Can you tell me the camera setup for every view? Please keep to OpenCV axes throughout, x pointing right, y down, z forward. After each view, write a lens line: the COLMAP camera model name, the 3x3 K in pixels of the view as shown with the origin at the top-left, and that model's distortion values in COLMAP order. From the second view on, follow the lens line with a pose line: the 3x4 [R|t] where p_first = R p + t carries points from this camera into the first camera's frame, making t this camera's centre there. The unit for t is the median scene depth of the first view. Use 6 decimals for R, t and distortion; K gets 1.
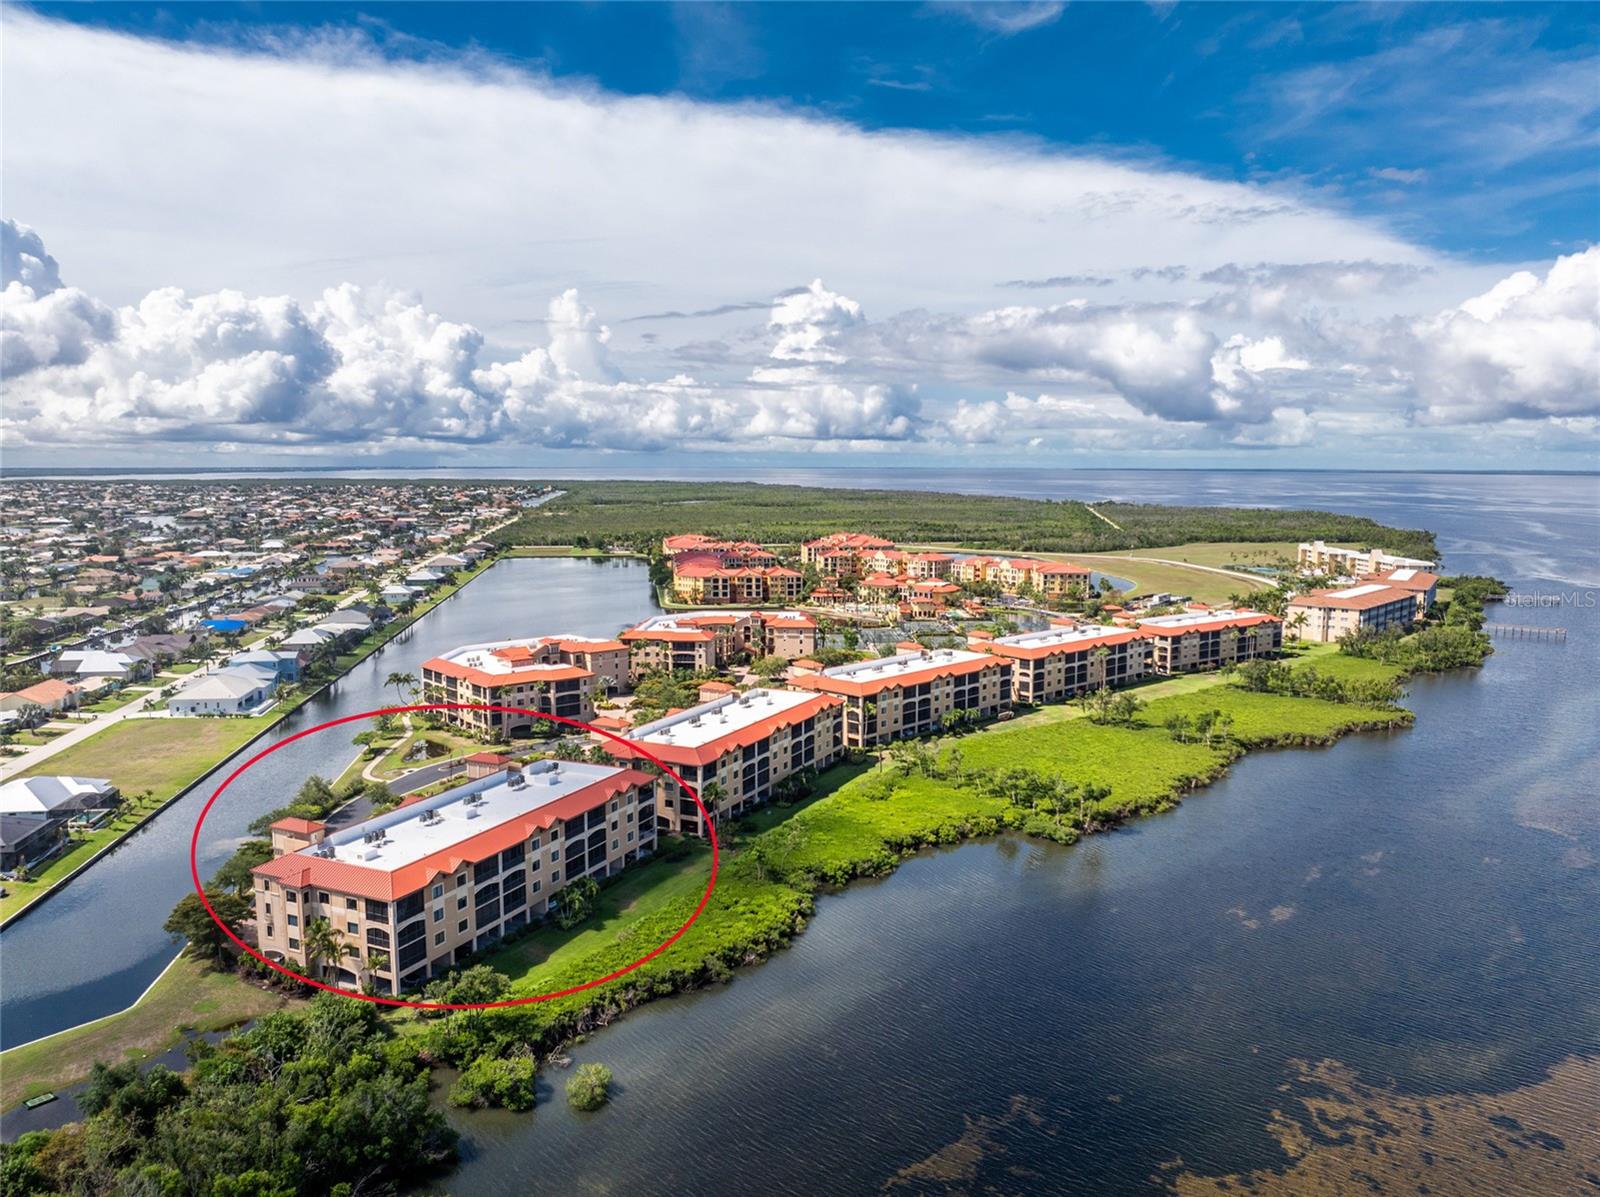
lens RADIAL K [[1117.1, 0, 800.0], [0, 1117.1, 598.5], [0, 0, 1]] dist [-0.006969, -0.002074]
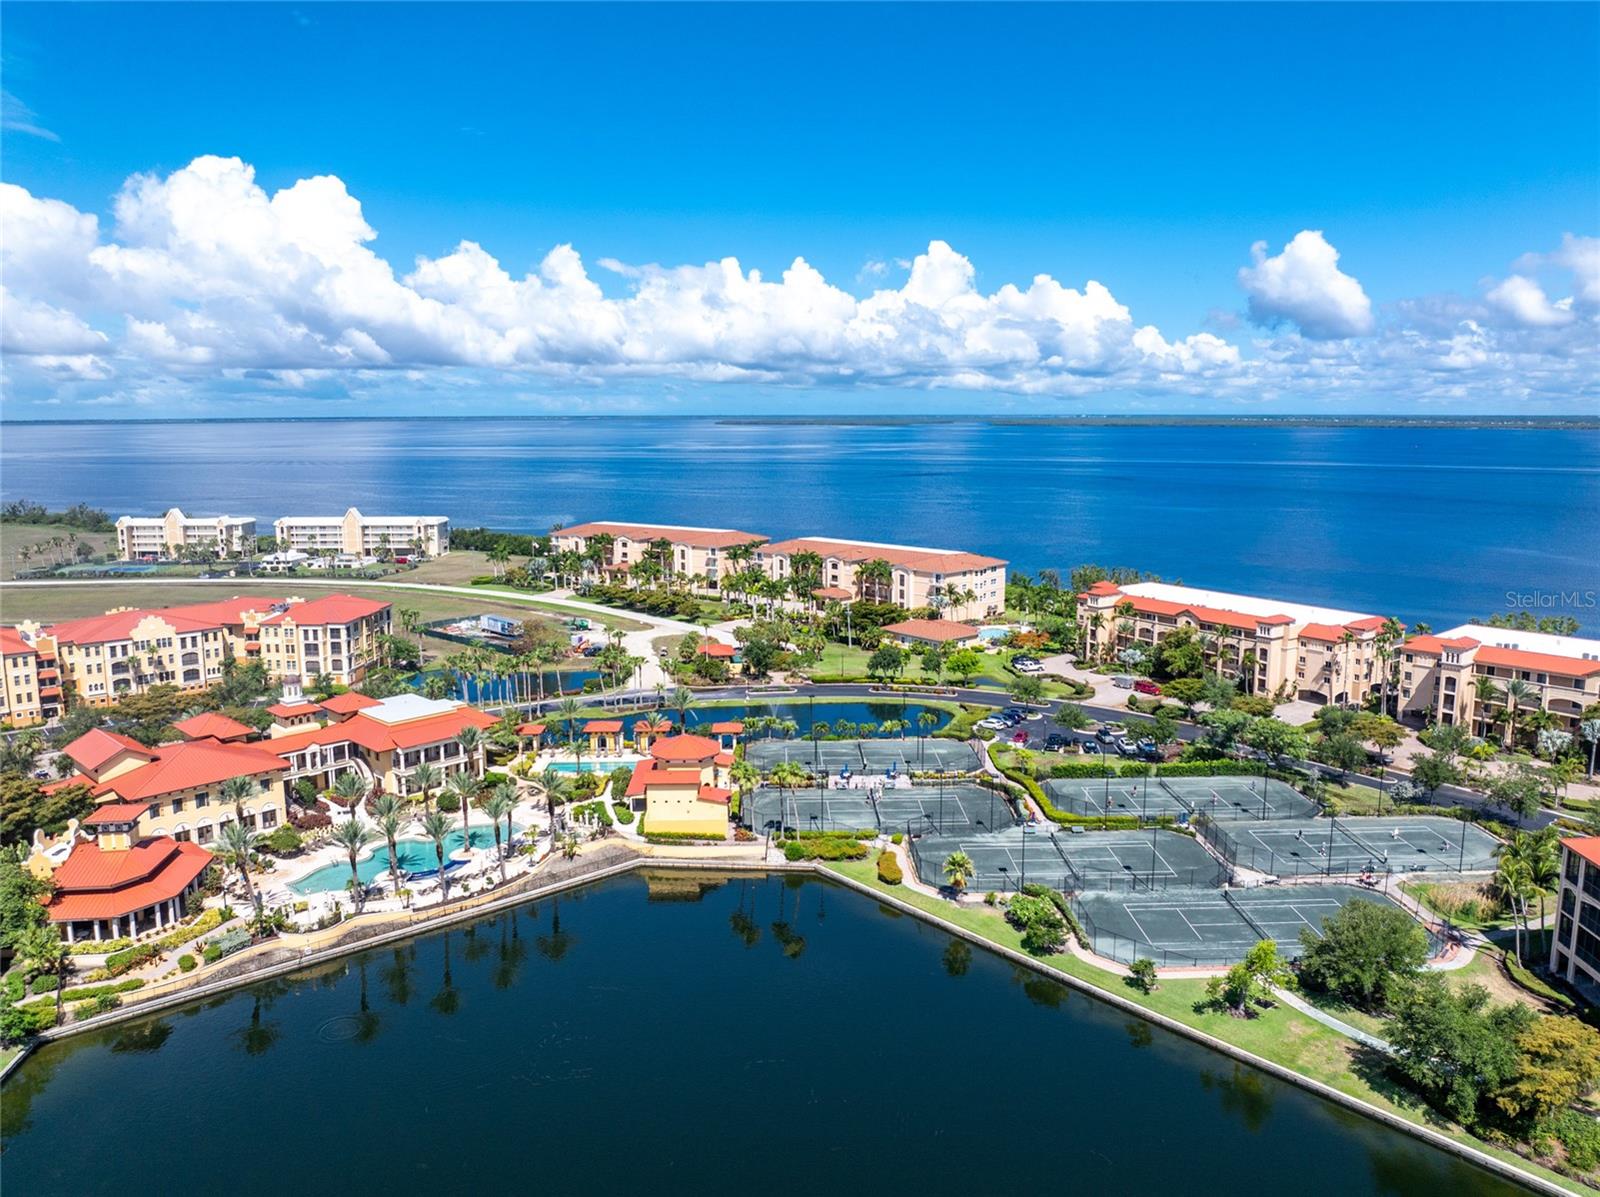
lens RADIAL K [[1163.6, 0, 800.0], [0, 1163.6, 598.5], [0, 0, 1]] dist [-0.034117, -0.000560]
pose [[0.015373, -0.159054, 0.987150, -0.167646], [0.119077, 0.980532, 0.156134, -0.070257], [-0.992766, 0.115146, 0.034014, 0.761329]]
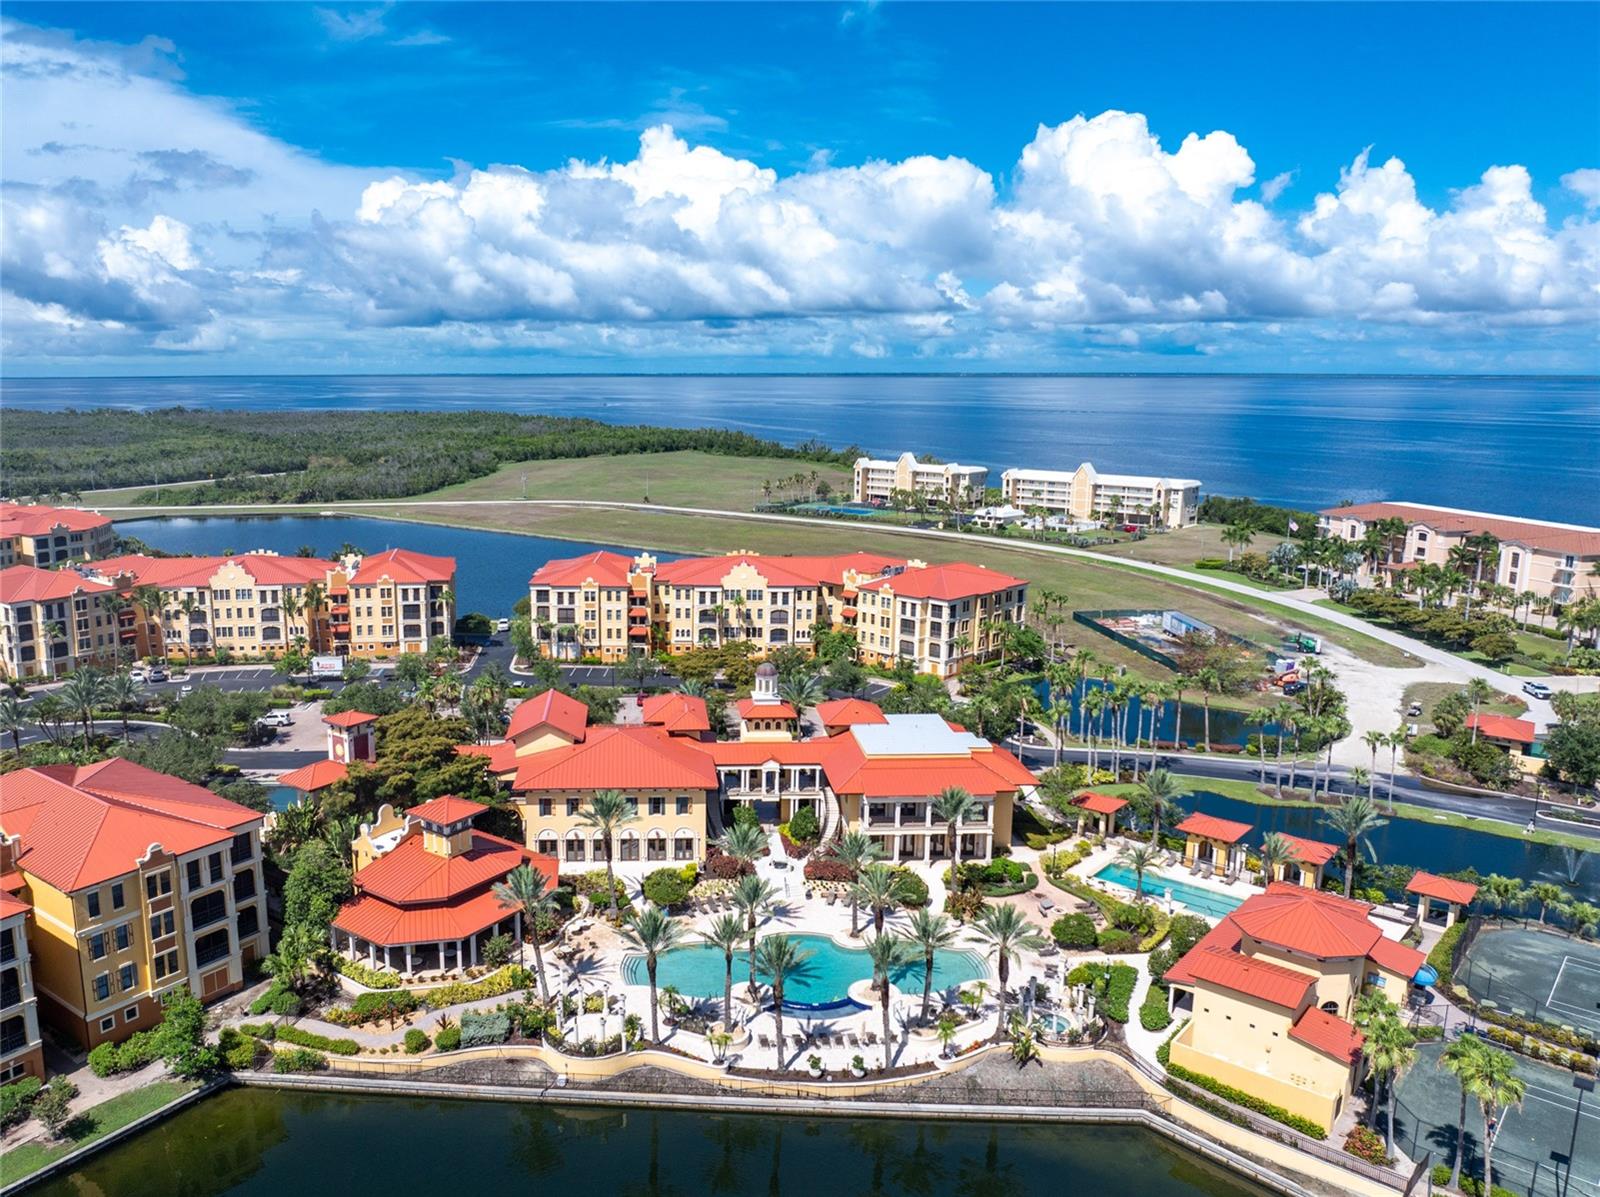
lens RADIAL K [[1187.4, 0, 648.9], [0, 1187.4, 596.2], [0, 0, 1]] dist [-0.033180, -0.005105]
pose [[0.723774, -0.132119, 0.677270, -0.064126], [0.084902, 0.991092, 0.102607, -0.060453], [-0.684794, -0.016763, 0.728544, 0.751160]]
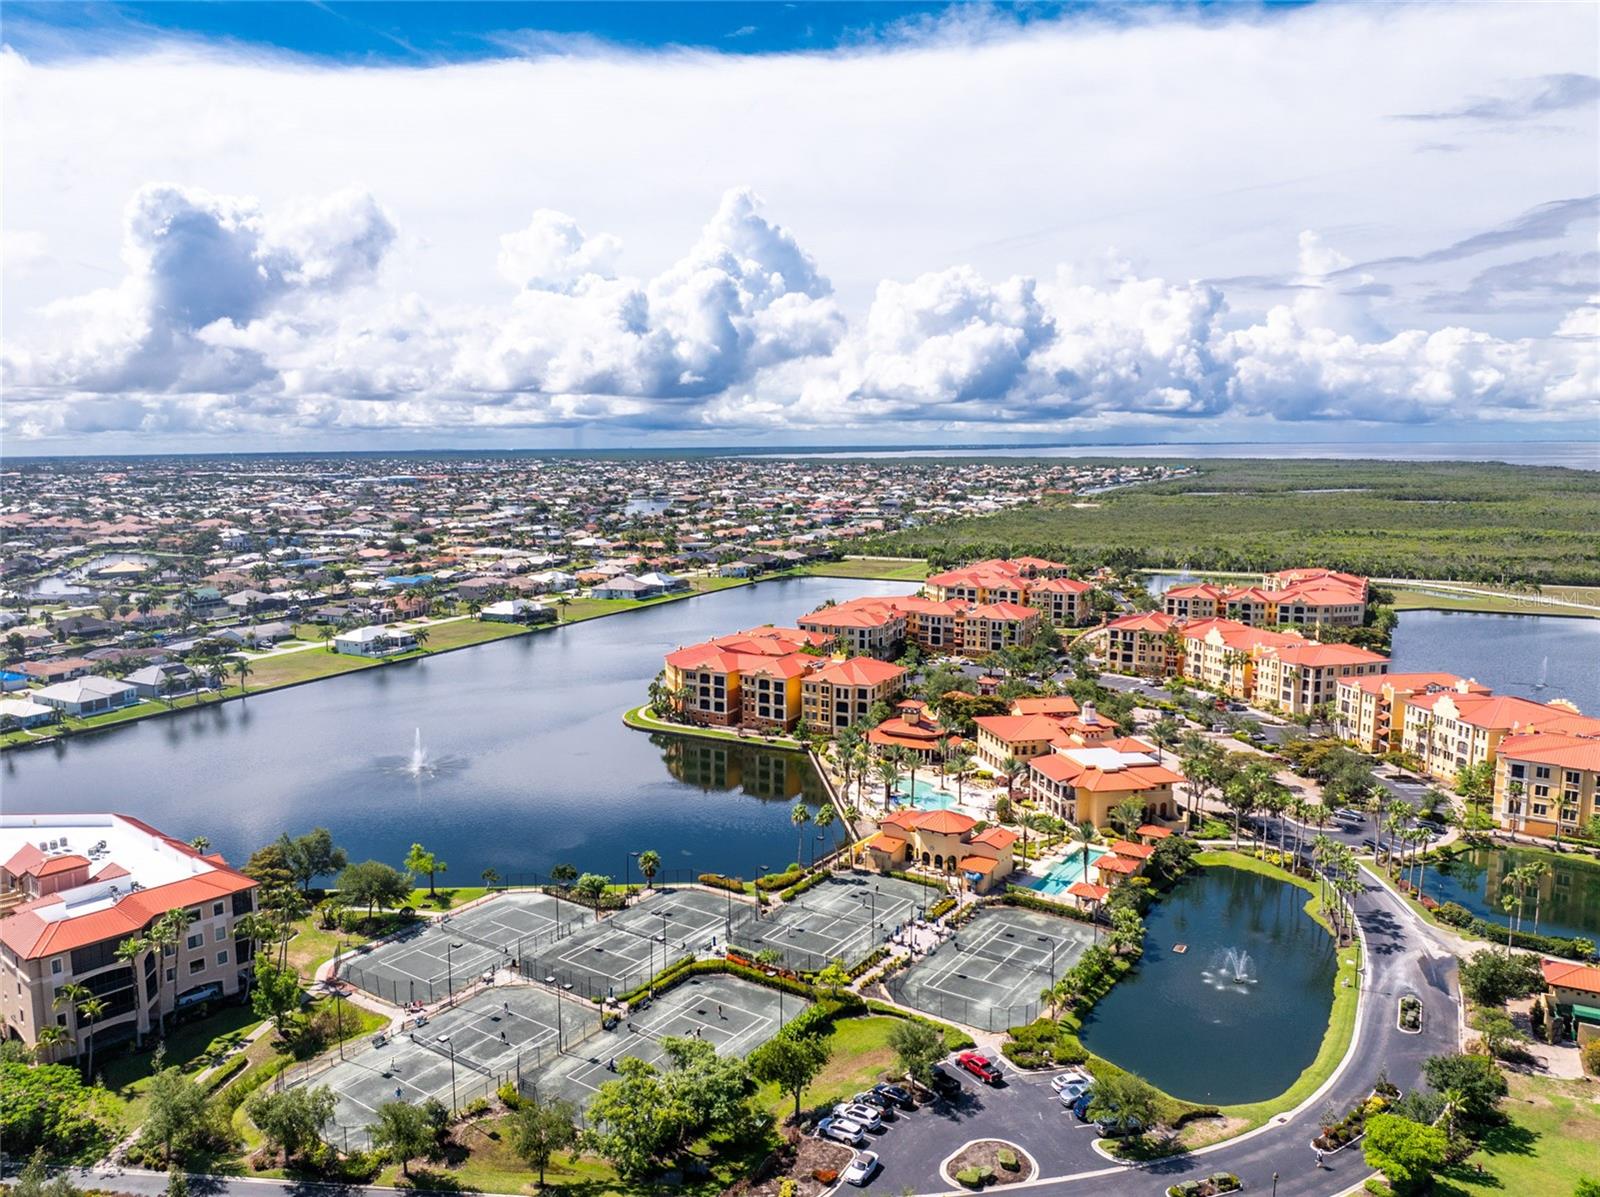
lens RADIAL K [[1163.5, 0, 676.9], [0, 1163.5, 595.4], [0, 0, 1]] dist [-0.036460, -0.005359]
pose [[0.762329, 0.071540, -0.643224, 0.224856], [-0.062680, 0.997361, 0.036642, -0.064141], [0.644148, 0.012384, 0.764801, 0.523148]]
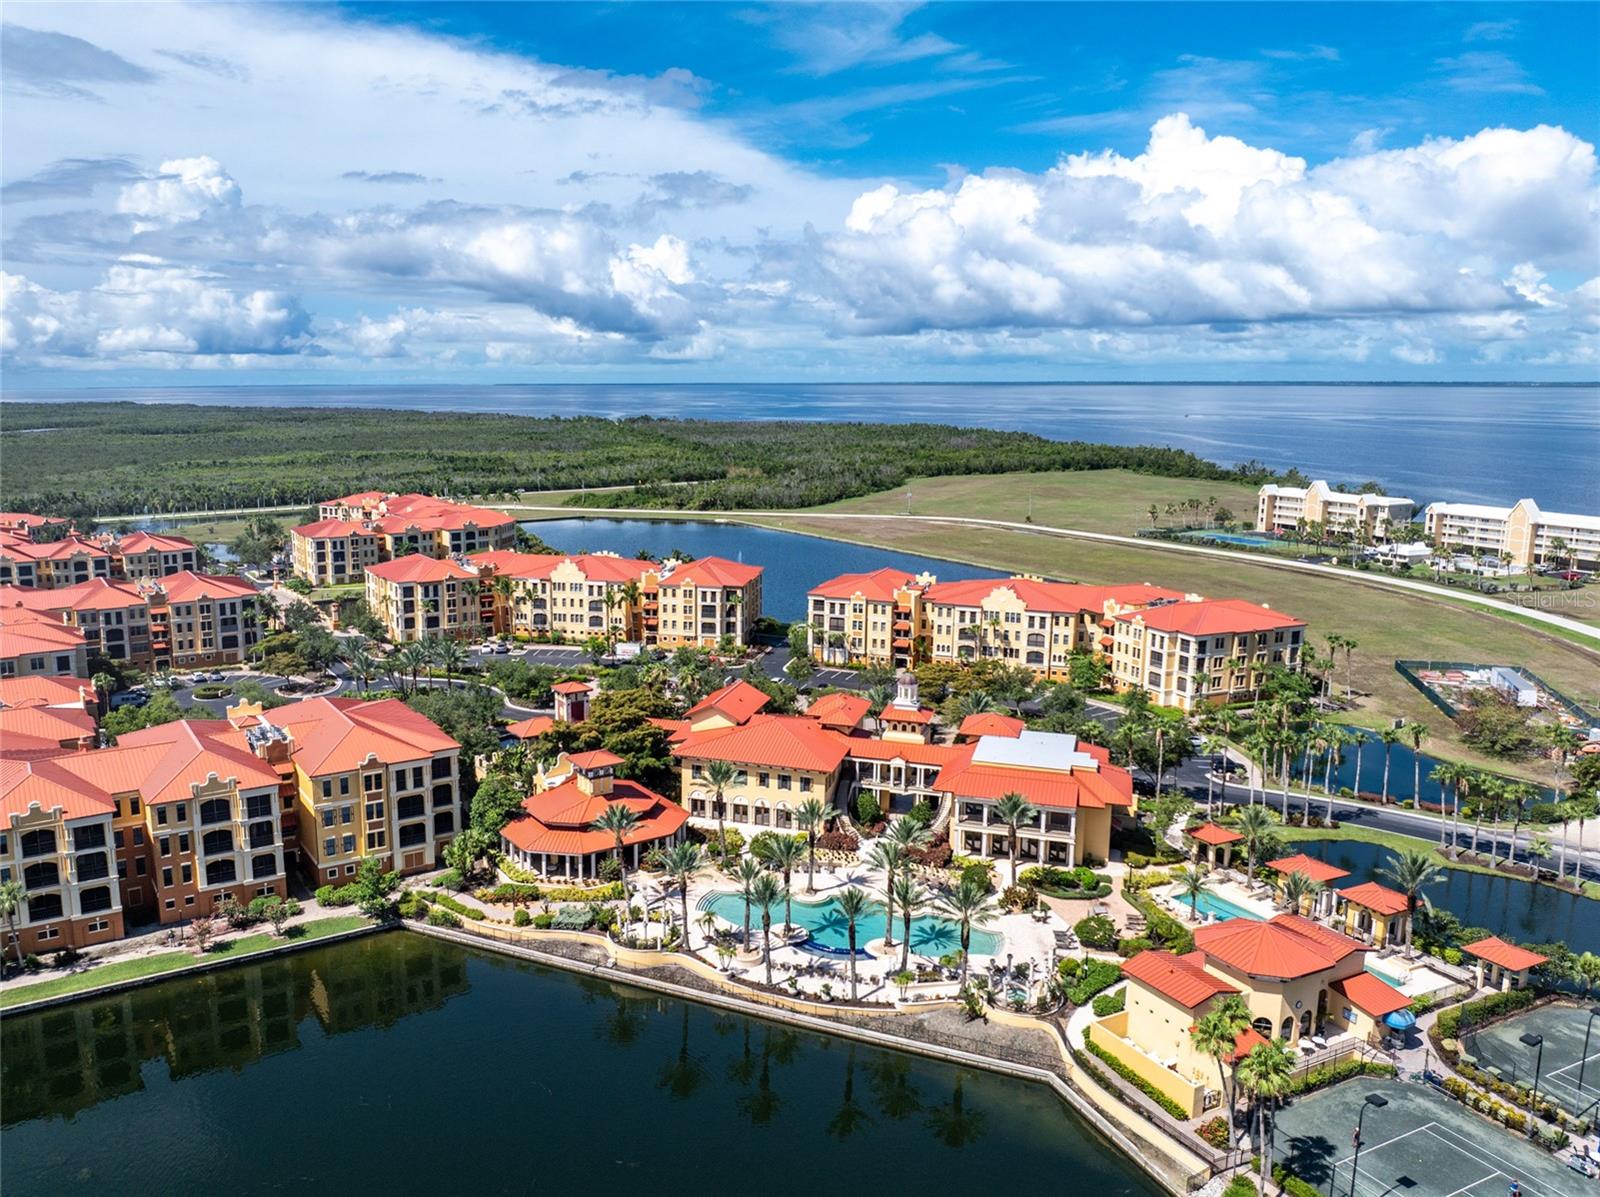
lens RADIAL K [[1190.7, 0, 663.1], [0, 1190.7, 591.3], [0, 0, 1]] dist [-0.012130, -0.032505]
pose [[0.928120, -0.071672, 0.365317, -0.041193], [0.051044, 0.996525, 0.065829, -0.060230], [-0.368766, -0.042450, 0.928552, 0.685970]]
